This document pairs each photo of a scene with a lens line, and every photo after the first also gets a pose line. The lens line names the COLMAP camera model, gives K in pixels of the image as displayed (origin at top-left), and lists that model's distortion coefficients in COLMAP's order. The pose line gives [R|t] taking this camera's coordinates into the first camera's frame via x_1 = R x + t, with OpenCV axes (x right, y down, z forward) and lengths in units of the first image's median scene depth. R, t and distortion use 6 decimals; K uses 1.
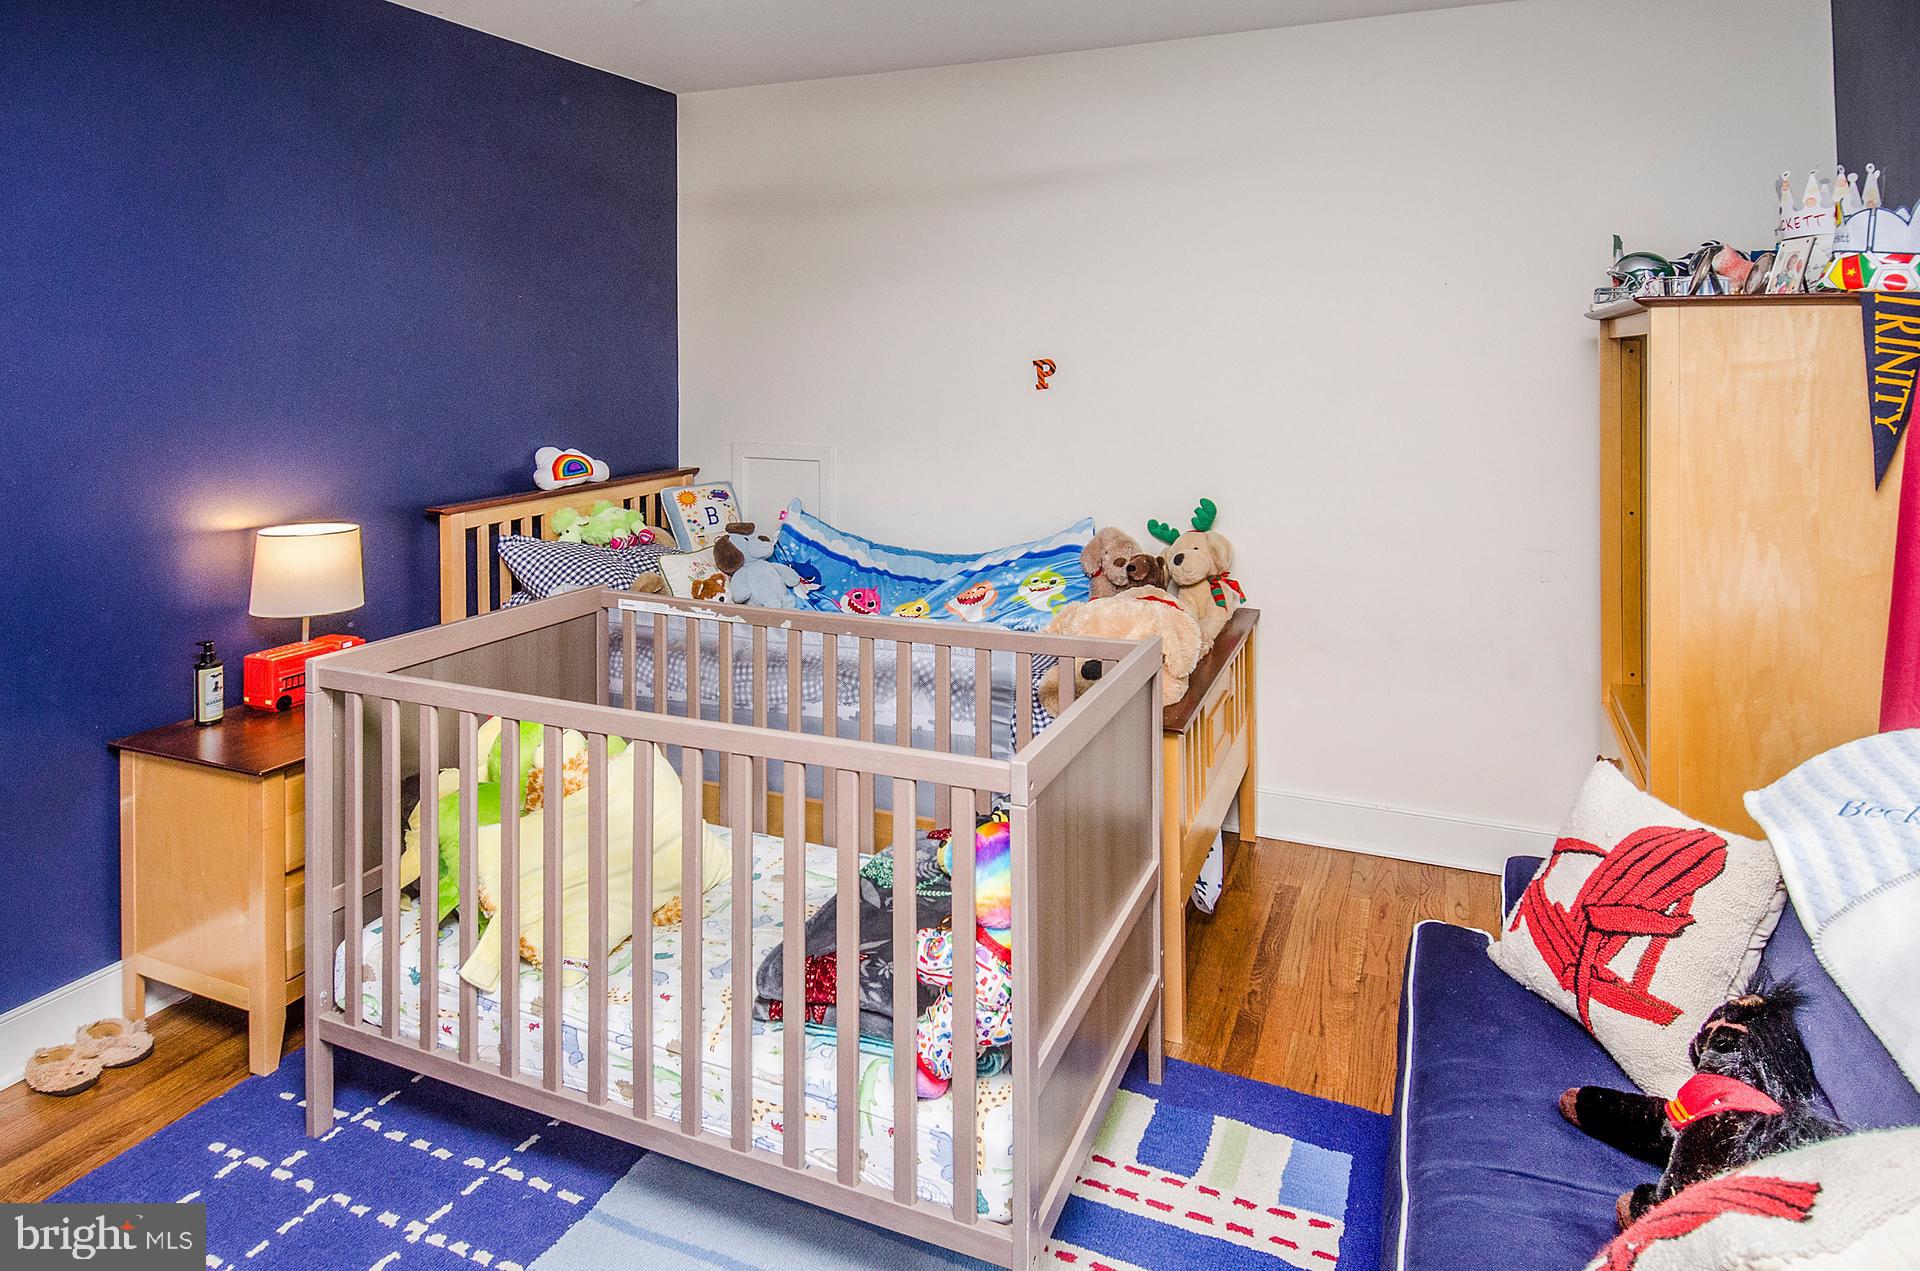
lens RADIAL K [[1097.0, 0, 956.8], [0, 1097.0, 562.7], [0, 0, 1]] dist [0.028327, -0.033758]
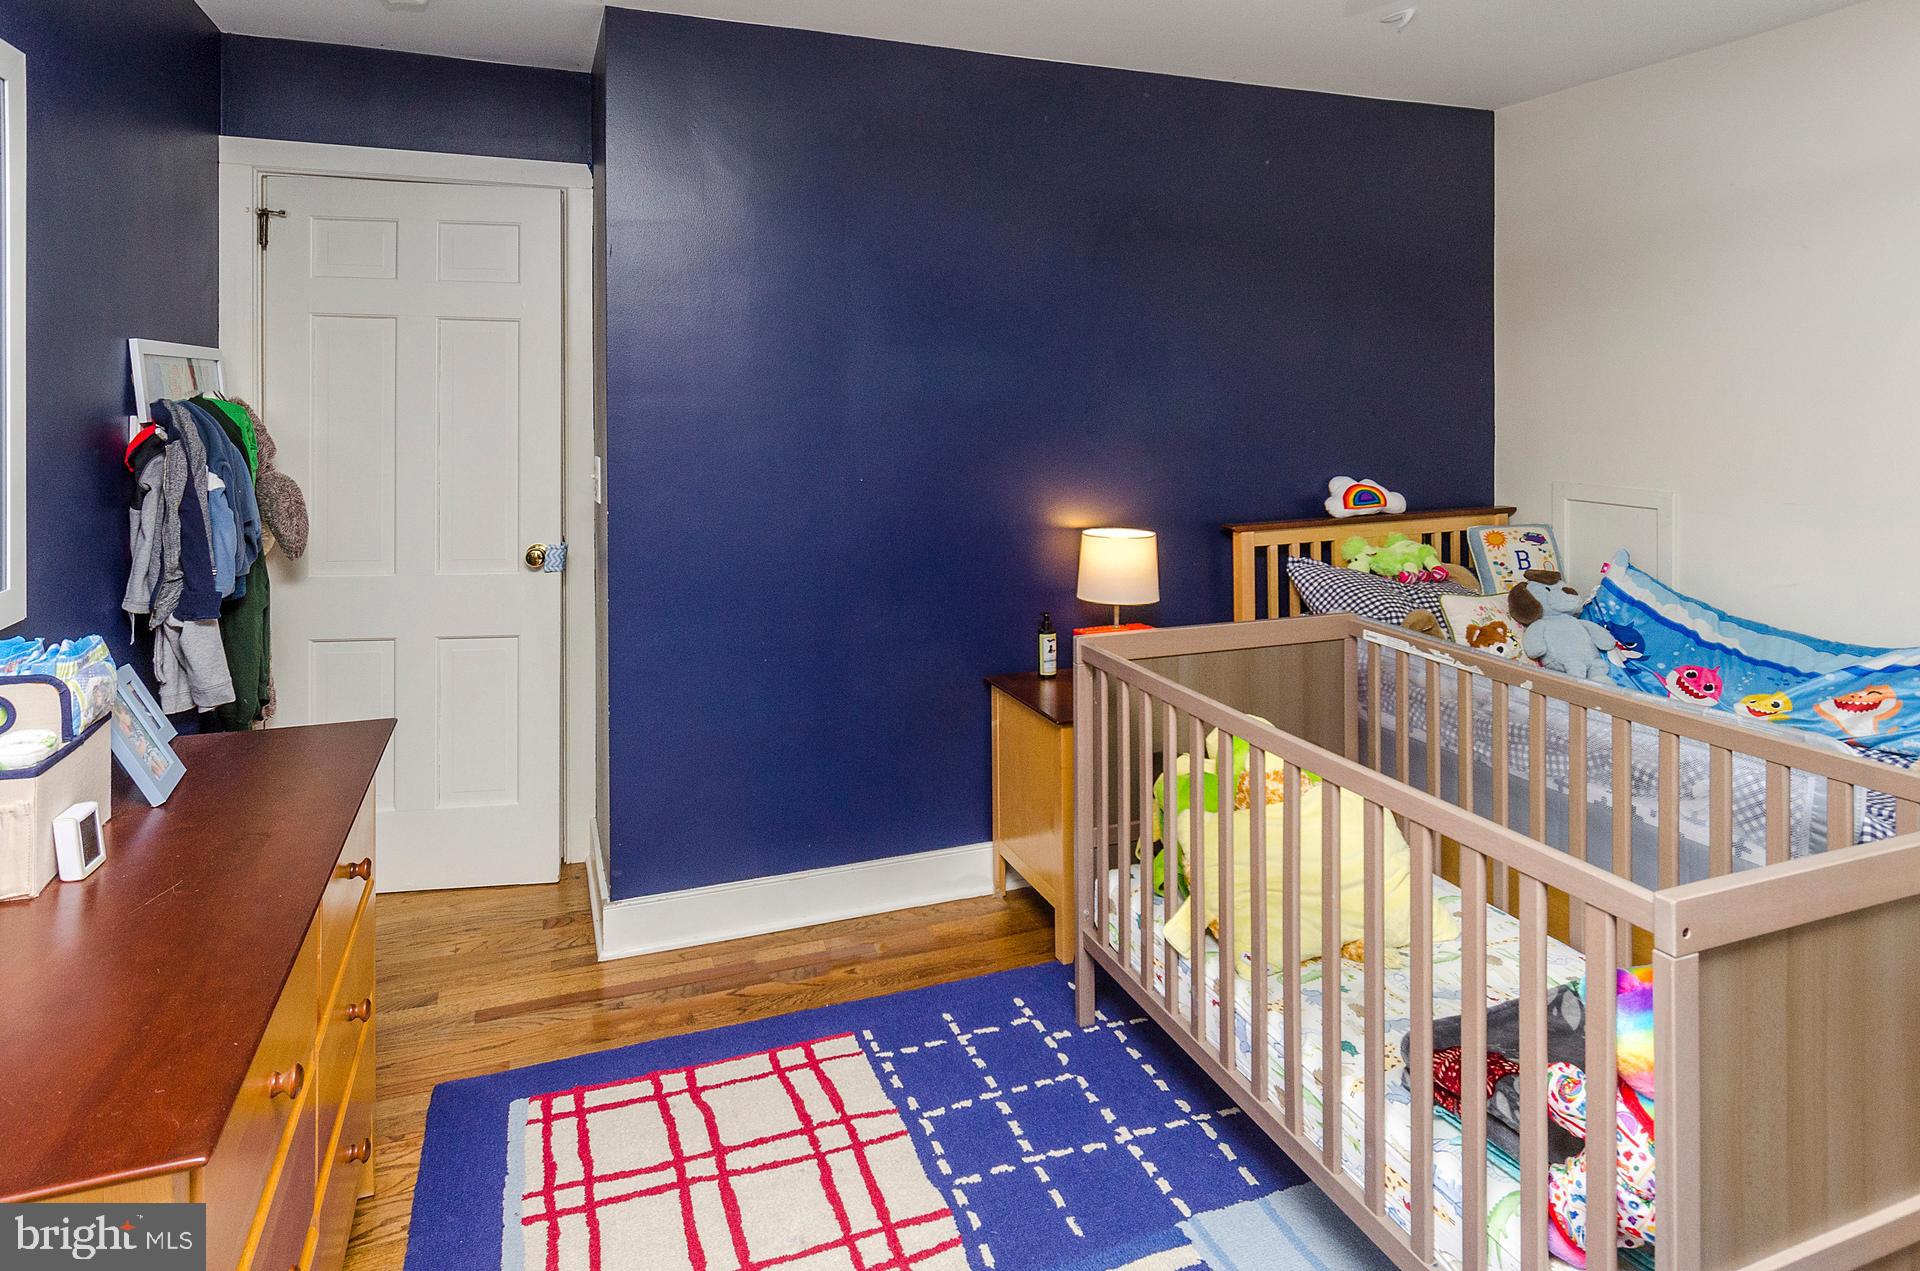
lens RADIAL K [[1069.1, 0, 959.5], [0, 1069.1, 596.7], [0, 0, 1]] dist [-0.001316, -0.008660]
pose [[0.687271, 0.130307, -0.714618, 0.118281], [-0.126126, 0.990242, 0.059267, -0.007278], [0.715368, 0.049400, 0.697000, 0.049322]]
